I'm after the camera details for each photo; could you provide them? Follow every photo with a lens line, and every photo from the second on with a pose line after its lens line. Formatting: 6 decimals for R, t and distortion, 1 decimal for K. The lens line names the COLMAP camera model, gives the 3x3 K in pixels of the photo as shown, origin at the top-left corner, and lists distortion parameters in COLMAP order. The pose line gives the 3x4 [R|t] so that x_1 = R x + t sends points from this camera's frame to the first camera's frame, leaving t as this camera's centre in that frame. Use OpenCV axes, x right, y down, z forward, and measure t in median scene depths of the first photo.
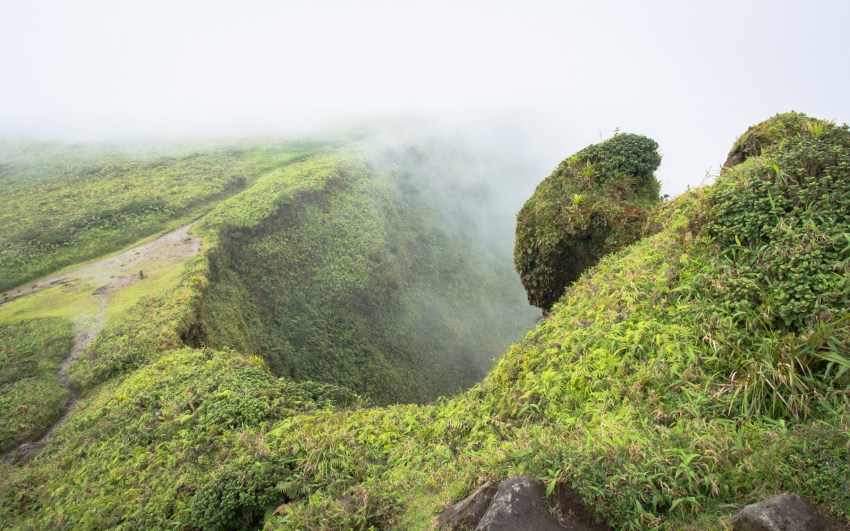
lens RADIAL K [[792.8, 0, 425.0], [0, 792.8, 265.5], [0, 0, 1]] dist [0.064612, -0.003416]
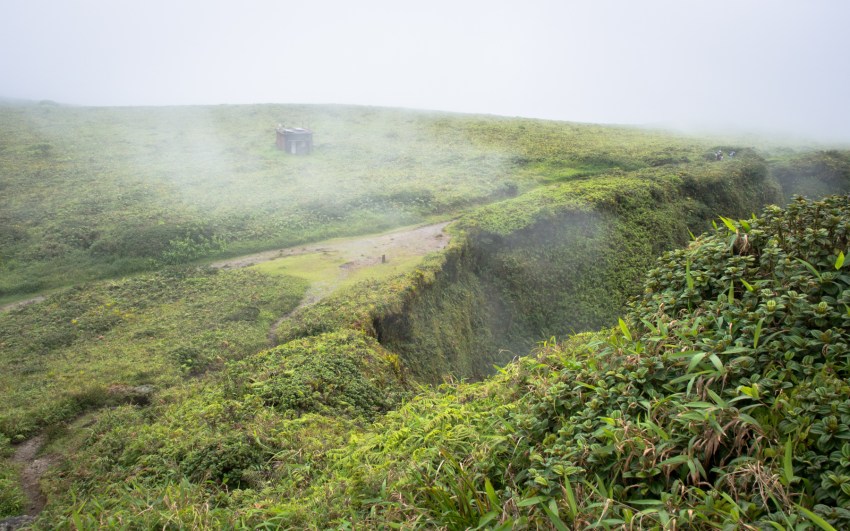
lens RADIAL K [[792.8, 0, 425.0], [0, 792.8, 265.5], [0, 0, 1]] dist [0.064612, -0.003416]
pose [[0.815927, 0.205678, -0.540333, 0.243367], [-0.221419, 0.974492, 0.036588, -0.028258], [0.534075, 0.089786, 0.840656, 0.137945]]
